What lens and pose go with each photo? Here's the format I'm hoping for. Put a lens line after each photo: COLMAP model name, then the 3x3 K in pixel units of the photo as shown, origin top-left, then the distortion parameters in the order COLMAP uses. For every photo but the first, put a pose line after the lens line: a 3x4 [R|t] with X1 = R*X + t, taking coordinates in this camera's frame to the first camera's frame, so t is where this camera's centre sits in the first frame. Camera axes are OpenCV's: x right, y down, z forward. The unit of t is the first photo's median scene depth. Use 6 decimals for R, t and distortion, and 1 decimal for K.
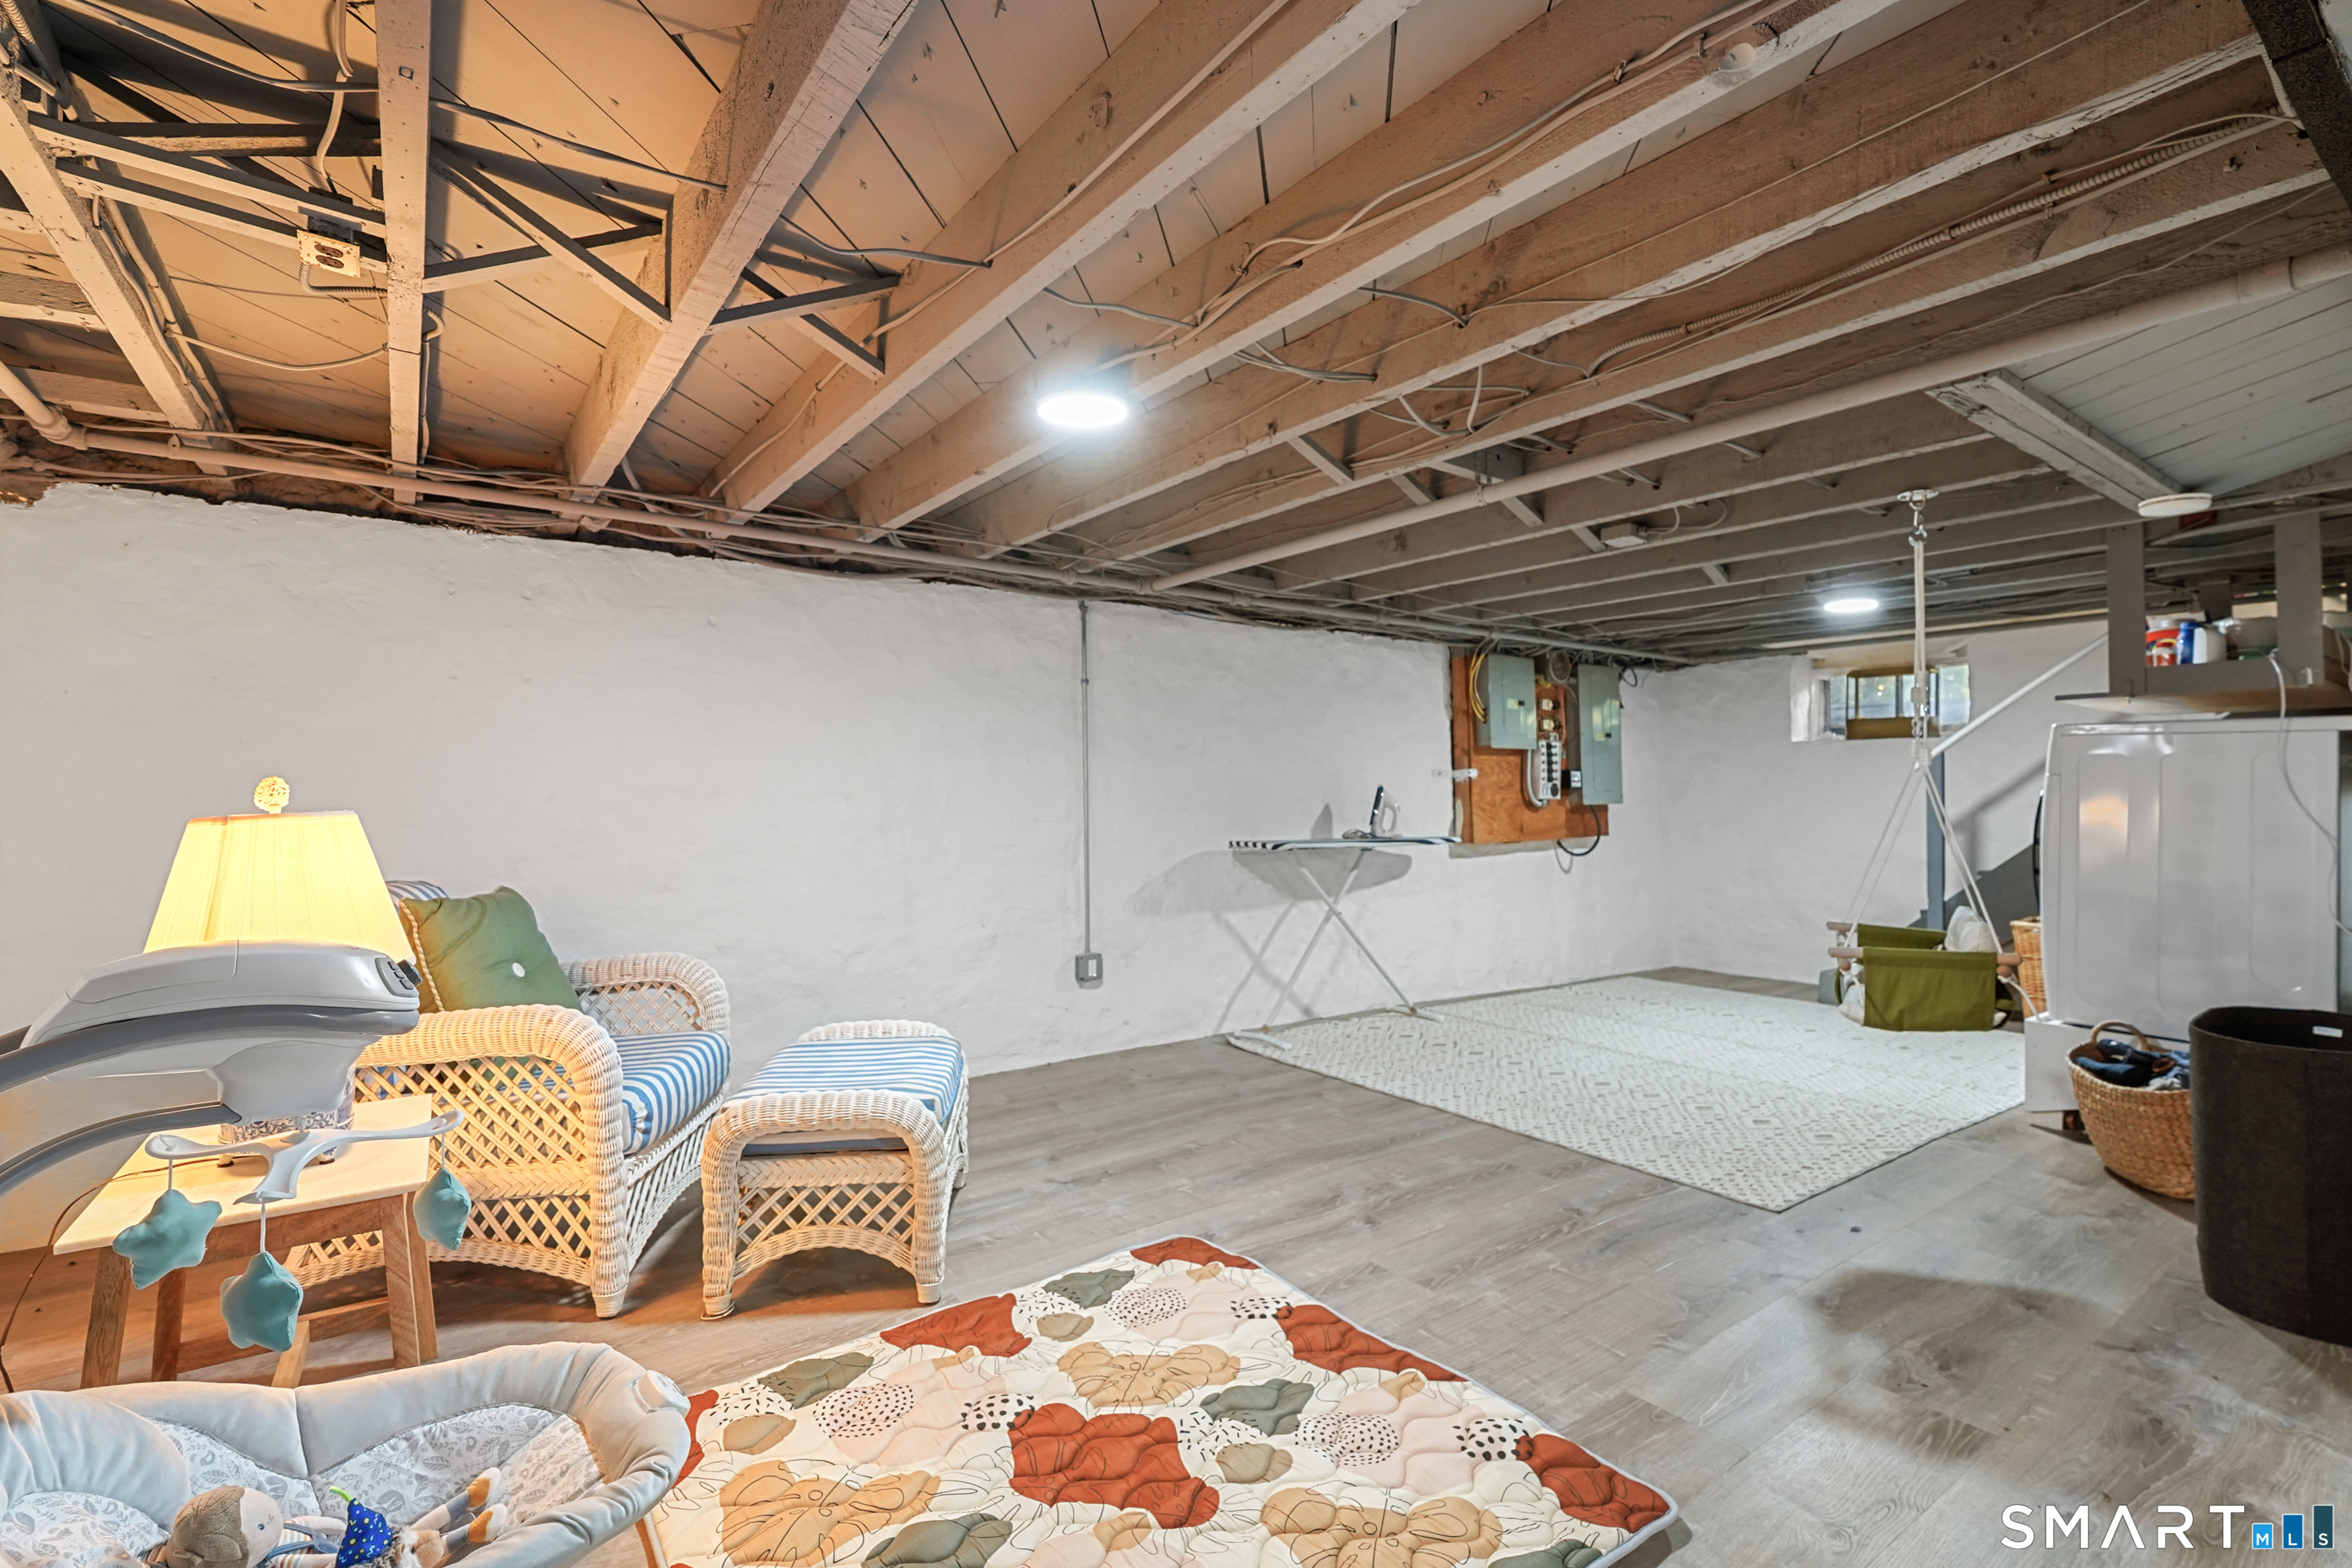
lens RADIAL K [[1058.2, 0, 1163.2], [0, 1058.2, 797.1], [0, 0, 1]] dist [-0.001547, 0.004139]
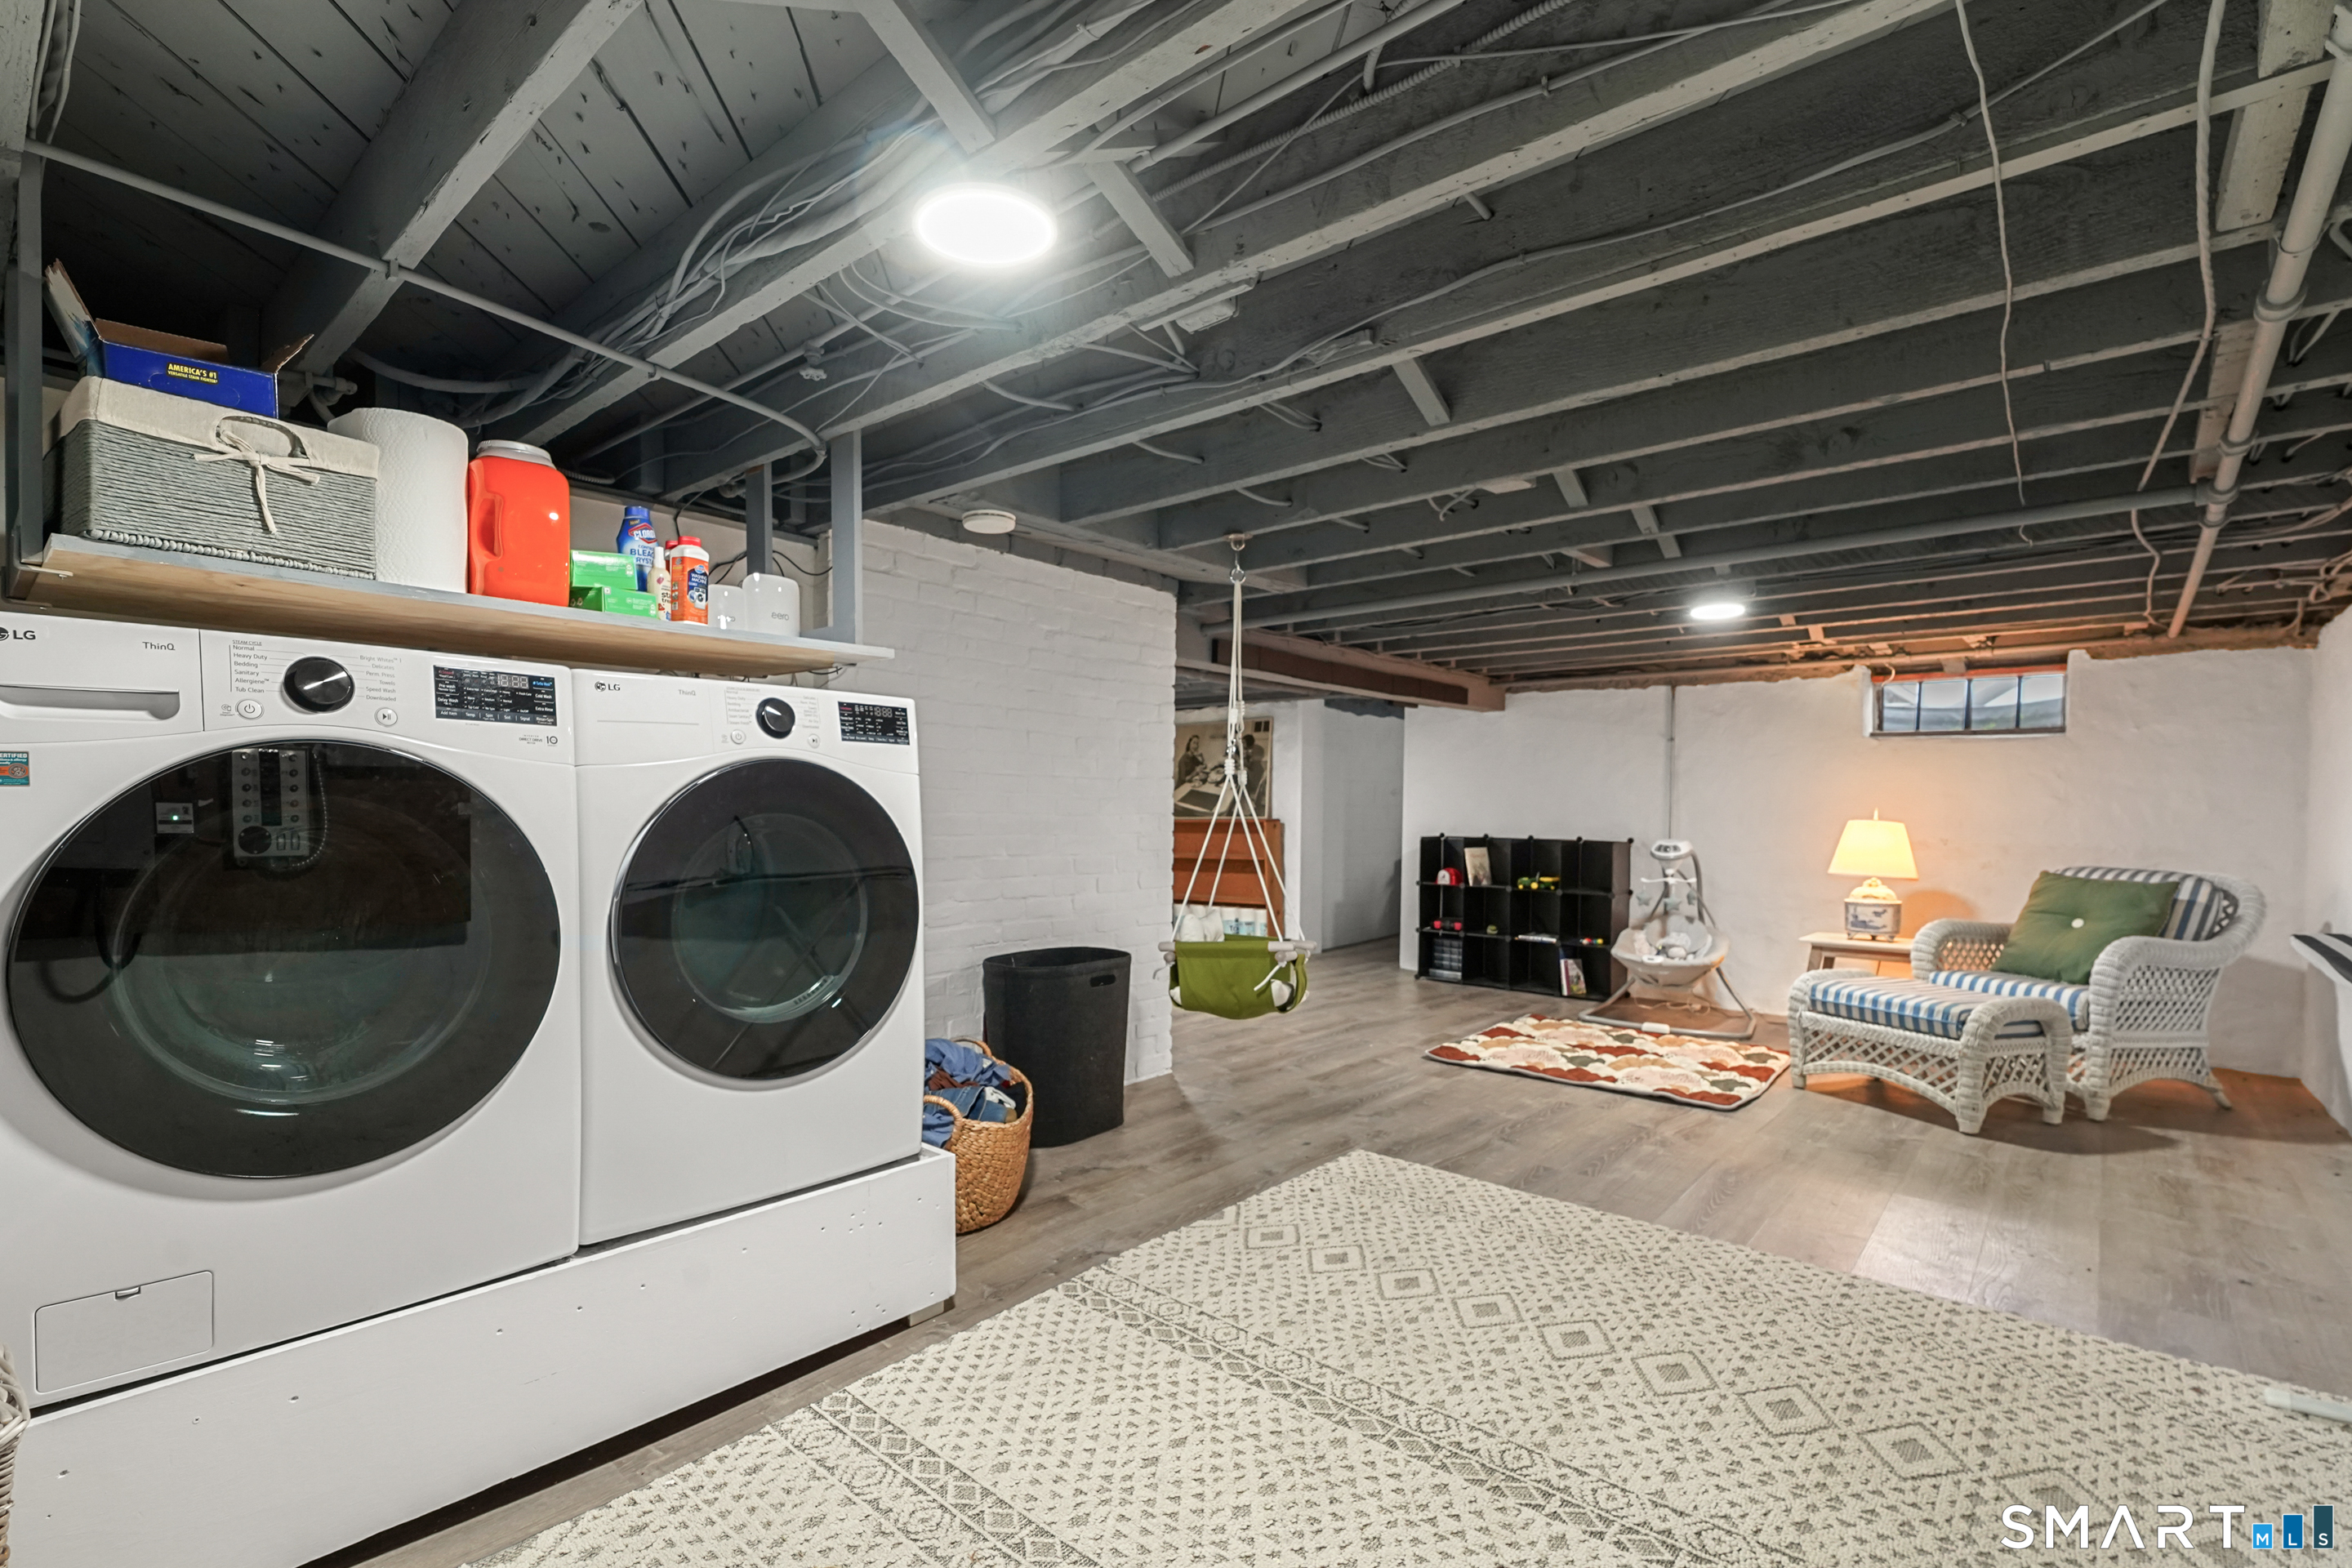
lens RADIAL K [[1058.2, 0, 1163.2], [0, 1058.2, 797.1], [0, 0, 1]] dist [-0.001547, 0.004139]
pose [[-0.974547, -0.016795, -0.223552, 1.090553], [-0.017533, 0.999845, 0.001317, -0.013326], [0.223495, 0.005203, -0.974691, 2.159332]]
